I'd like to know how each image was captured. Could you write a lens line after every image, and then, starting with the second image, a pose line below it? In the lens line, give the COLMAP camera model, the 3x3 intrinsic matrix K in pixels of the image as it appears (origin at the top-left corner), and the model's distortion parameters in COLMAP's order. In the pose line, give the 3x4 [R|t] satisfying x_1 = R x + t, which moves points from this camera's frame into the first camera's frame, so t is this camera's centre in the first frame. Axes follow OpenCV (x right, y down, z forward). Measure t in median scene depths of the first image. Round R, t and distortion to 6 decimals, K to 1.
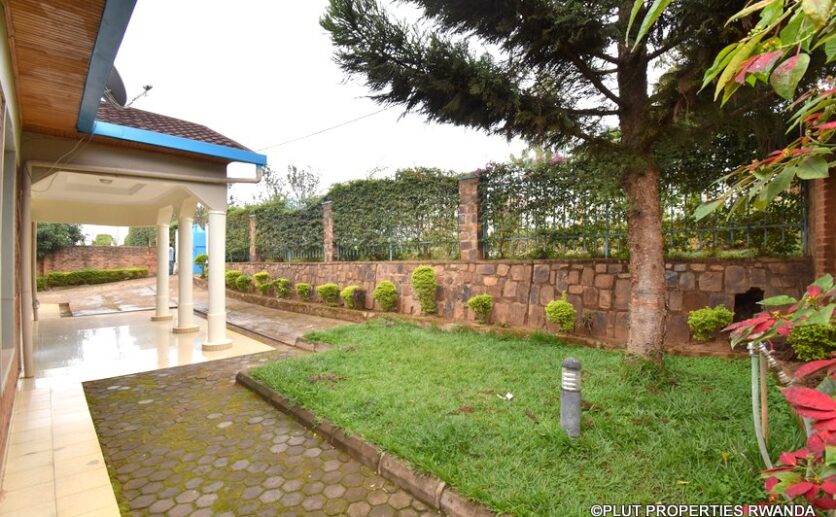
lens RADIAL K [[372.9, 0, 418.0], [0, 372.9, 258.5], [0, 0, 1]] dist [-0.000725, -0.000420]
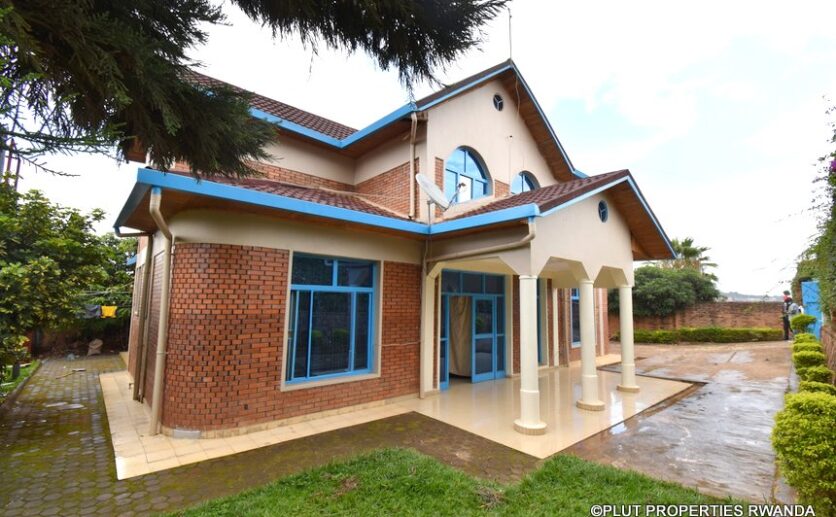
lens RADIAL K [[372.9, 0, 418.0], [0, 372.9, 258.5], [0, 0, 1]] dist [-0.000725, -0.000420]
pose [[-0.065064, -0.124213, -0.990120, 0.153149], [-0.010753, 0.992252, -0.123774, -0.018785], [0.997823, 0.002594, -0.065896, 0.292042]]
